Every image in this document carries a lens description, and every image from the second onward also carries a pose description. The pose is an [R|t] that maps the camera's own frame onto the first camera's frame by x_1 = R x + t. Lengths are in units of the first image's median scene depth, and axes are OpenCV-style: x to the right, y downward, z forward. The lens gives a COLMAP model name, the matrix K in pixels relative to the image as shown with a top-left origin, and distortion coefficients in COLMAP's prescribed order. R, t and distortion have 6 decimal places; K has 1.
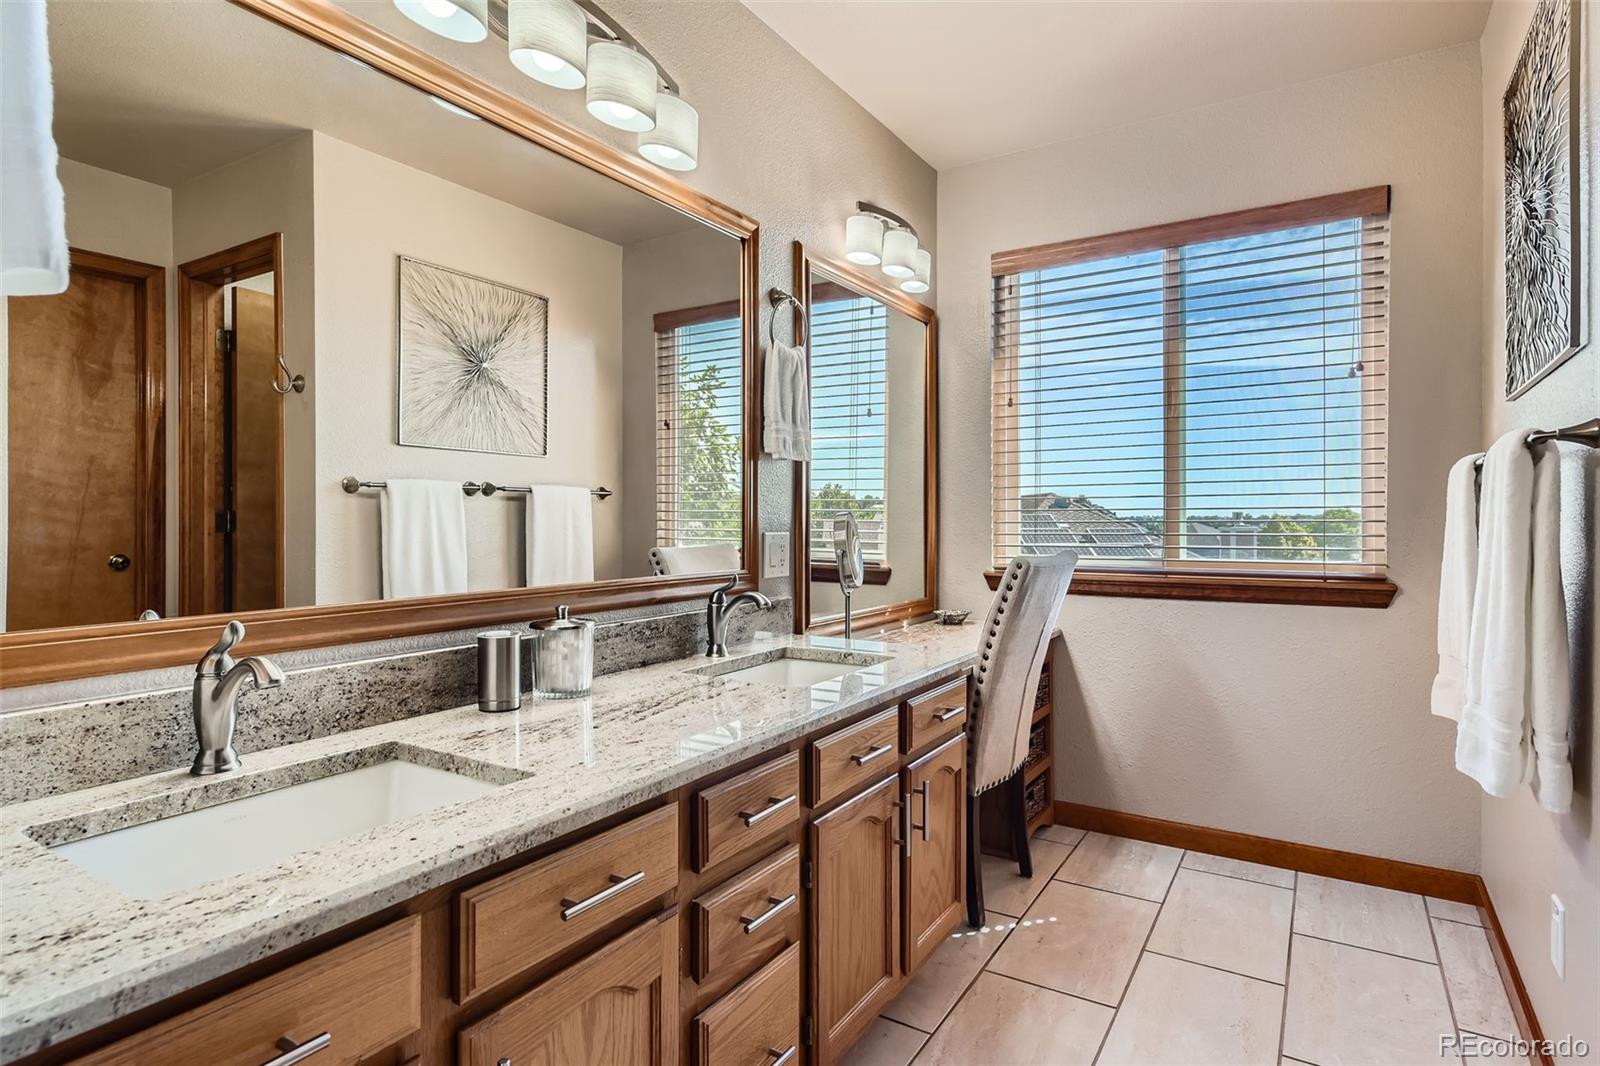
lens RADIAL K [[877.0, 0, 798.3], [0, 877.0, 531.7], [0, 0, 1]] dist [0.001825, 0.000038]
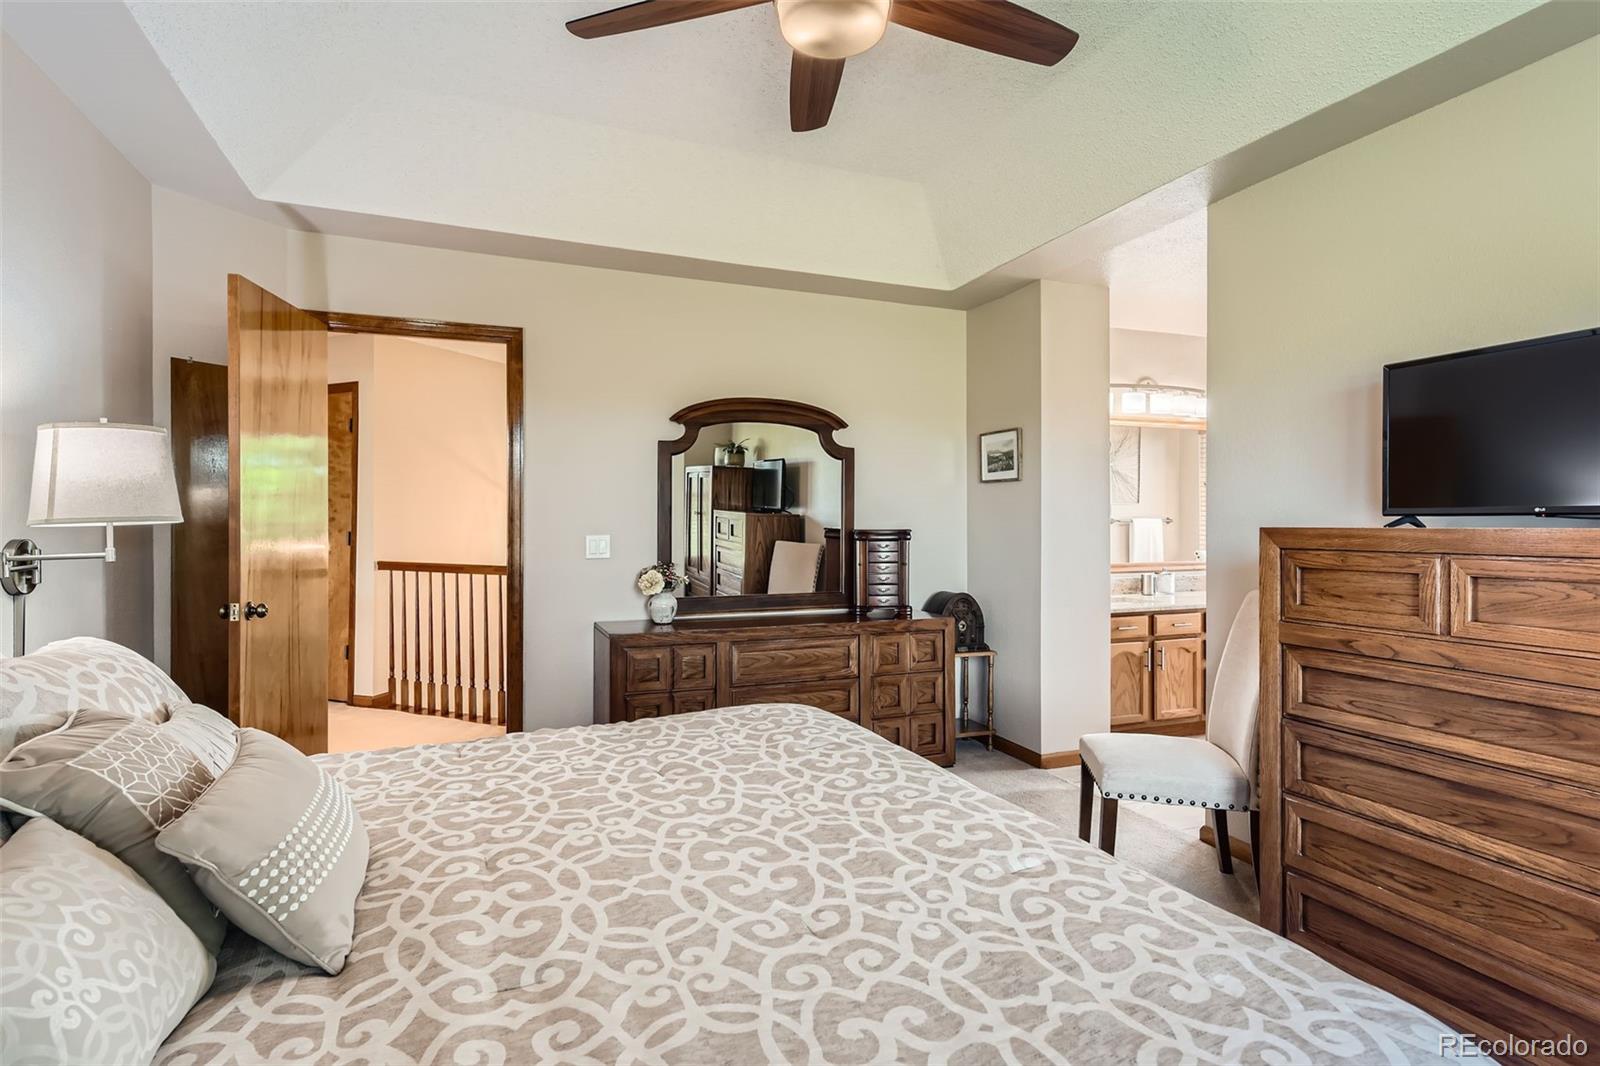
lens RADIAL K [[803.2, 0, 802.3], [0, 803.2, 529.3], [0, 0, 1]] dist [0.013730, -0.000286]
pose [[0.809098, 0.000783, -0.587674, 0.467817], [-0.005324, 0.999968, -0.005997, -0.040789], [0.587650, 0.007980, 0.809076, -2.584423]]
